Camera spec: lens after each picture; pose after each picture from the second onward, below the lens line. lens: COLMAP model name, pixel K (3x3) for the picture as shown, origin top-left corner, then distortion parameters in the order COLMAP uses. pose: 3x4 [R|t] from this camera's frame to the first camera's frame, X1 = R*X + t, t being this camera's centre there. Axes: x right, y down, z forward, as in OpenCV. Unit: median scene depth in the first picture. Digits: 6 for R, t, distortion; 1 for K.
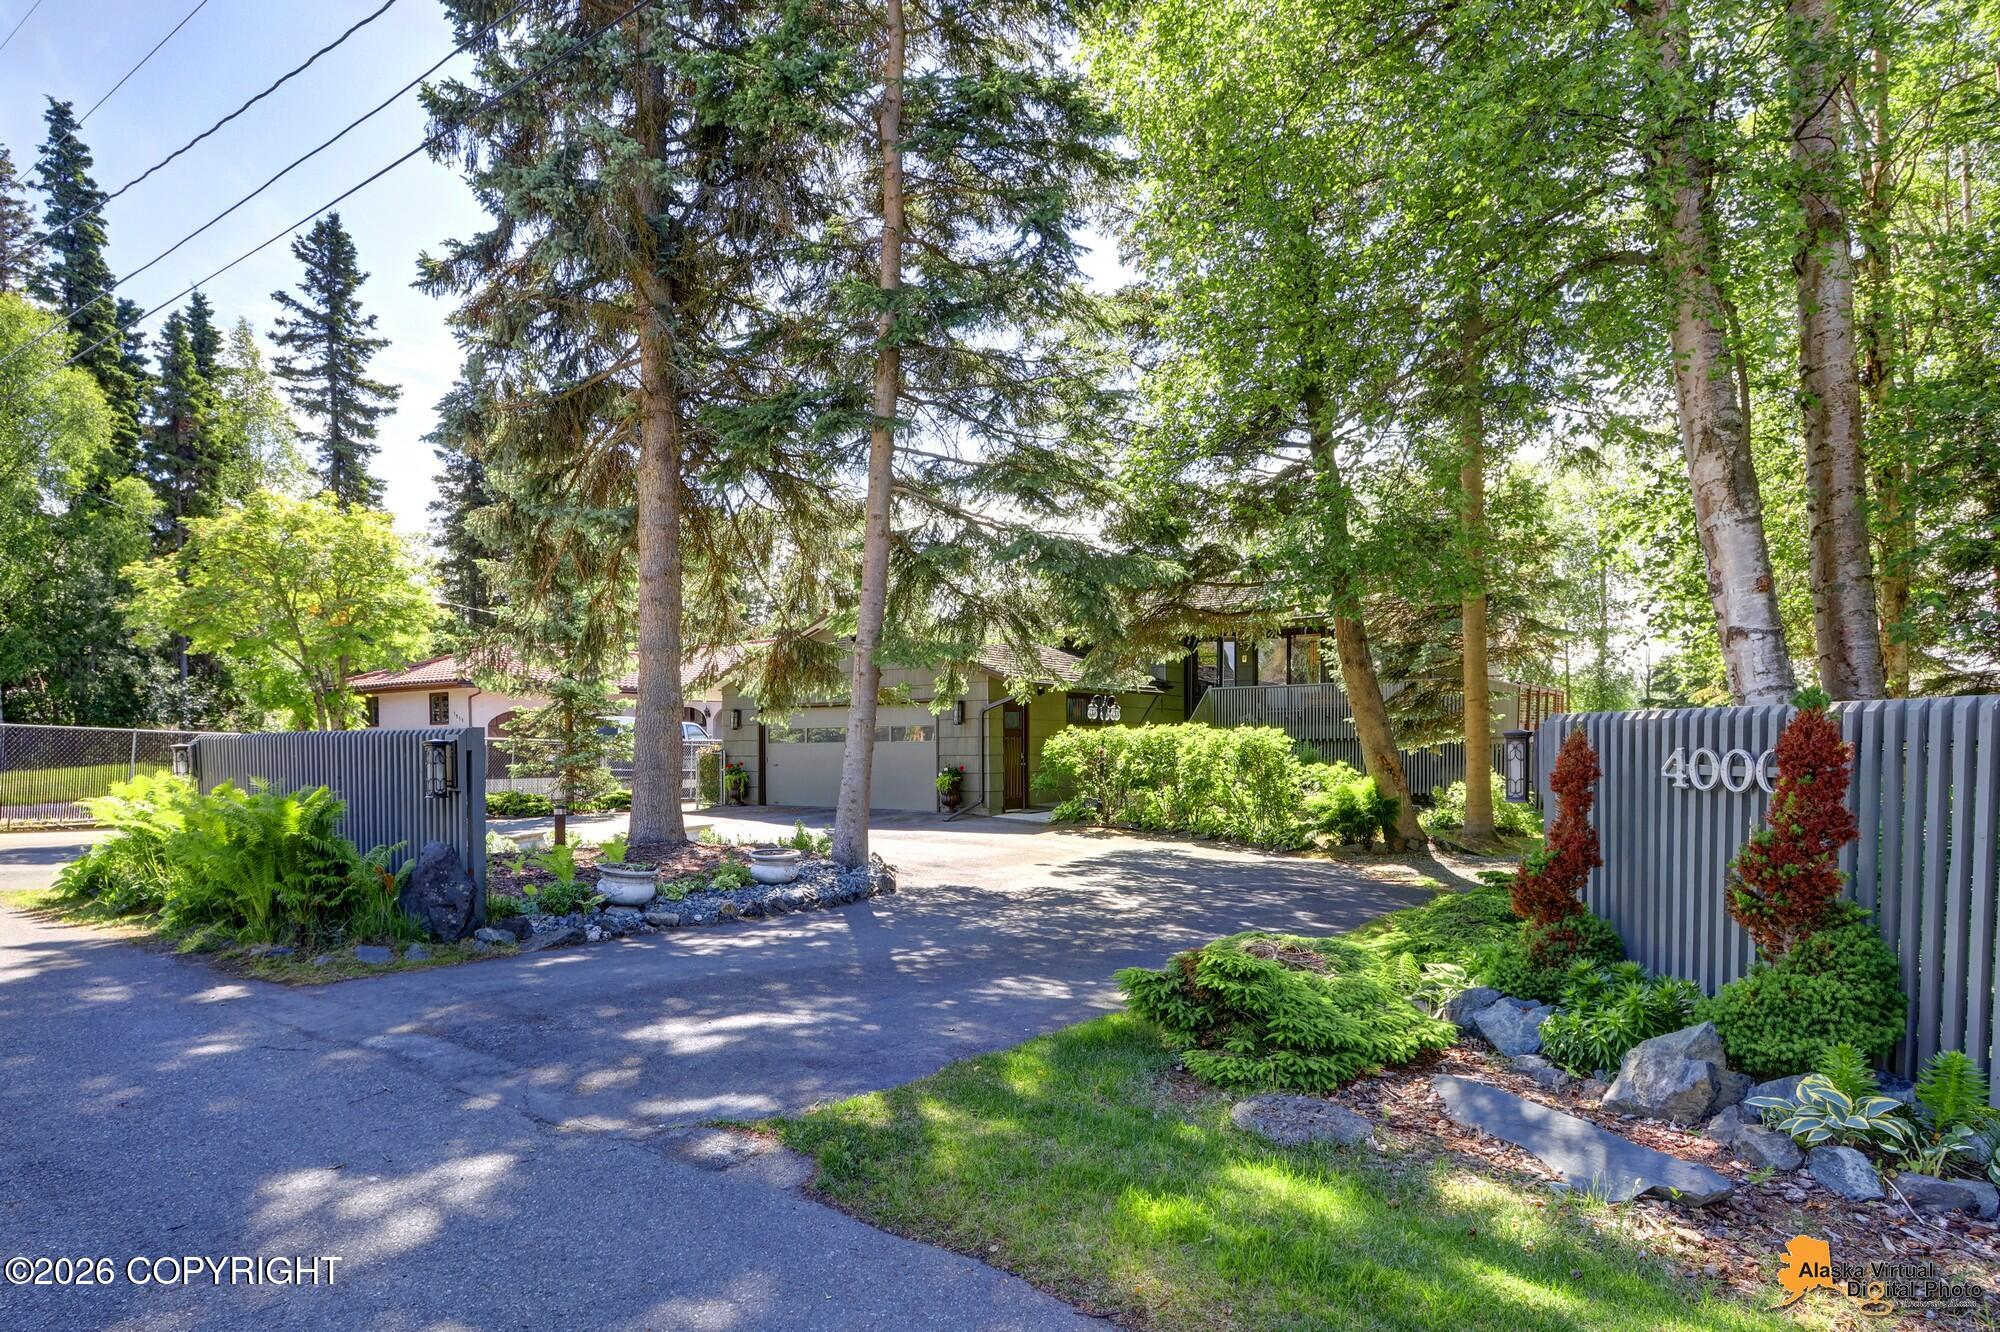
lens RADIAL K [[967.3, 0, 1003.4], [0, 967.3, 781.5], [0, 0, 1]] dist [0.003126, 0.001163]
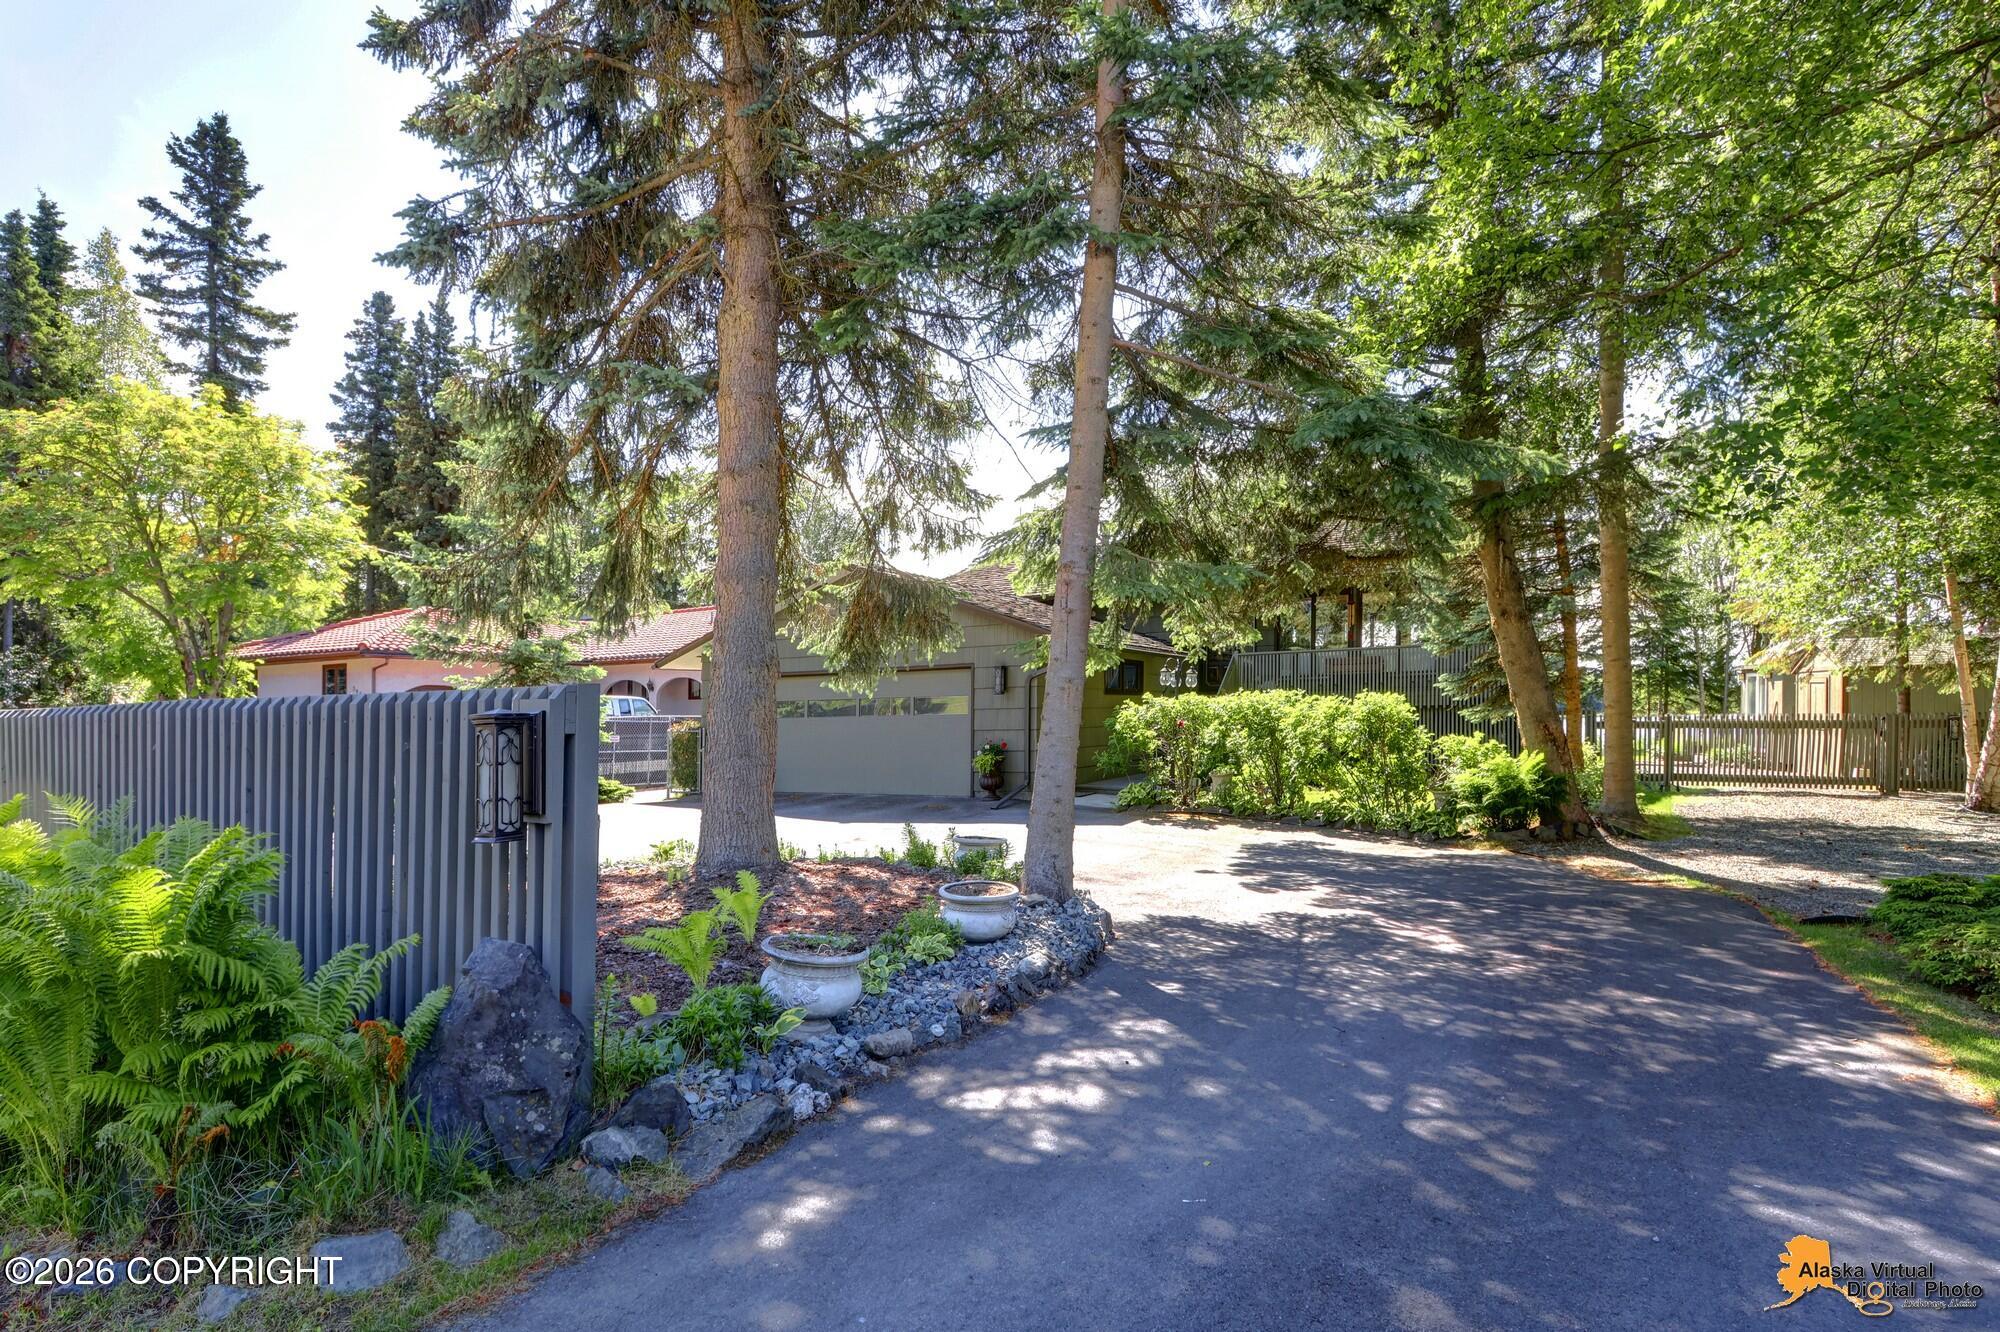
lens RADIAL K [[975.2, 0, 1025.4], [0, 975.2, 702.9], [0, 0, 1]] dist [0.000277, -0.000426]
pose [[0.994863, -0.009182, 0.100817, -0.073330], [0.014605, 0.998478, -0.053184, -0.003580], [-0.100176, 0.054383, 0.993482, 0.099436]]
